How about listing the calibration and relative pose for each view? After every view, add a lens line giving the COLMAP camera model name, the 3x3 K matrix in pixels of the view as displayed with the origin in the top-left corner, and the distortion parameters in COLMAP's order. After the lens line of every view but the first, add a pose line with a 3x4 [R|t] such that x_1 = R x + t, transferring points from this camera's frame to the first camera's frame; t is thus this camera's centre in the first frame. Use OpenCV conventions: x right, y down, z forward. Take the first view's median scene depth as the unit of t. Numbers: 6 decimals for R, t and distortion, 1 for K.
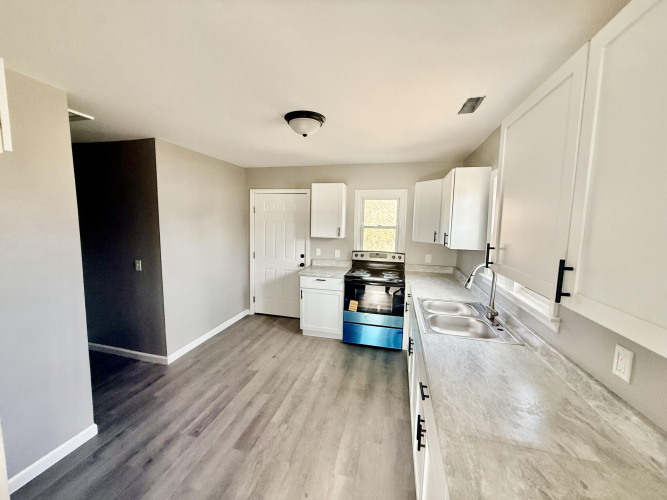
lens RADIAL K [[265.6, 0, 332.9], [0, 265.6, 248.3], [0, 0, 1]] dist [-0.002395, -0.000281]
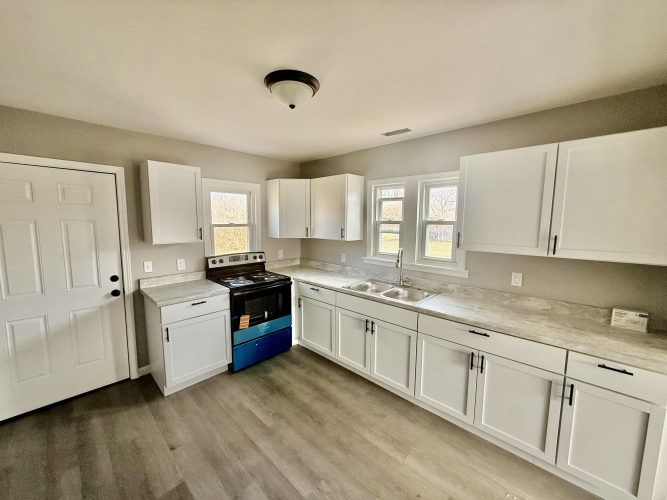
lens RADIAL K [[264.4, 0, 331.7], [0, 264.4, 249.2], [0, 0, 1]] dist [-0.001339, -0.000097]
pose [[0.494243, -0.114819, 0.861708, -0.463032], [0.094077, 0.992482, 0.078285, -0.045268], [-0.864218, 0.042375, 0.501329, 0.340583]]
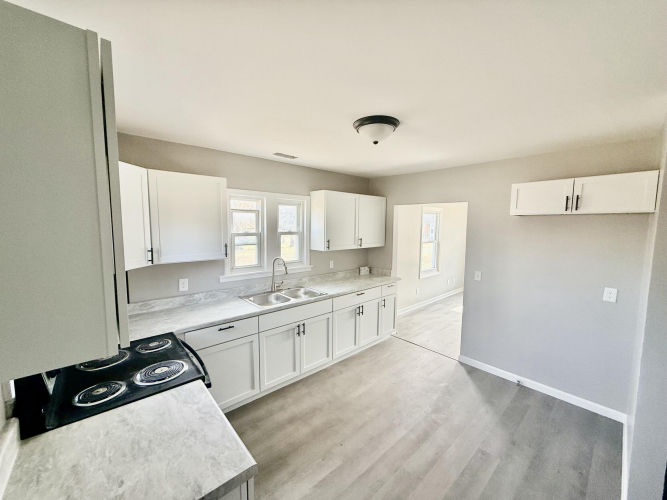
lens RADIAL K [[264.4, 0, 331.7], [0, 264.4, 249.2], [0, 0, 1]] dist [-0.001339, -0.000097]
pose [[-0.821266, -0.079999, 0.564909, -0.321116], [0.035939, 0.980901, 0.191157, -0.155314], [-0.569413, 0.177292, -0.802706, 1.161104]]
